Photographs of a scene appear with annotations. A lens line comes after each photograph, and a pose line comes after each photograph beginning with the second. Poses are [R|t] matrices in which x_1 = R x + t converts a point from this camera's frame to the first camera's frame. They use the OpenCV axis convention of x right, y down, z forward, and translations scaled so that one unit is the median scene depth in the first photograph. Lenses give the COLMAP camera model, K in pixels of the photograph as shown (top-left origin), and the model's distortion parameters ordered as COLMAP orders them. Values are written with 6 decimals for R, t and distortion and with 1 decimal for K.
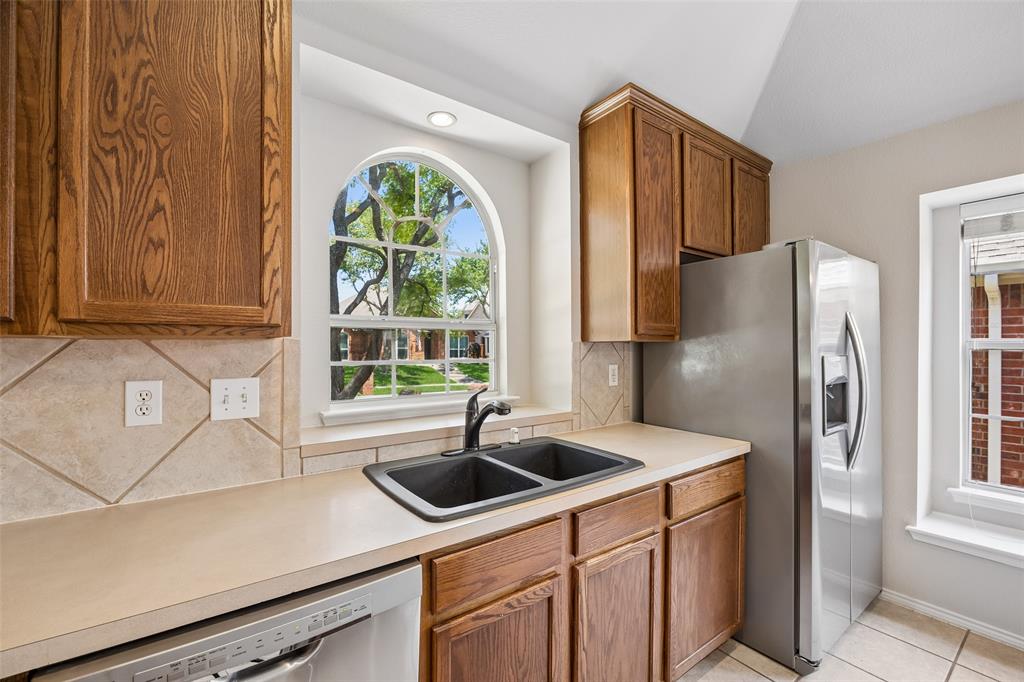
lens RADIAL K [[431.2, 0, 512.0], [0, 431.2, 343.8], [0, 0, 1]] dist [-0.004771, -0.000394]
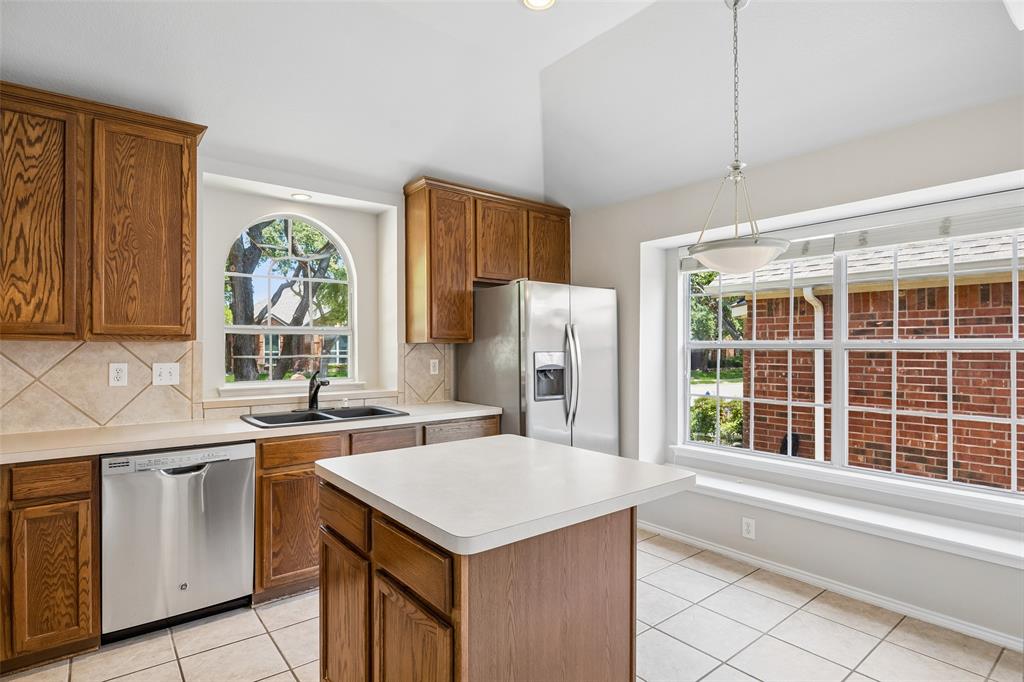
lens RADIAL K [[531.0, 0, 514.5], [0, 531.0, 343.3], [0, 0, 1]] dist [-0.005502, 0.001008]
pose [[0.998971, 0.000205, 0.045353, 0.691084], [-0.000002, 0.999990, -0.004466, 0.006524], [-0.045353, 0.004461, 0.998961, -1.237289]]
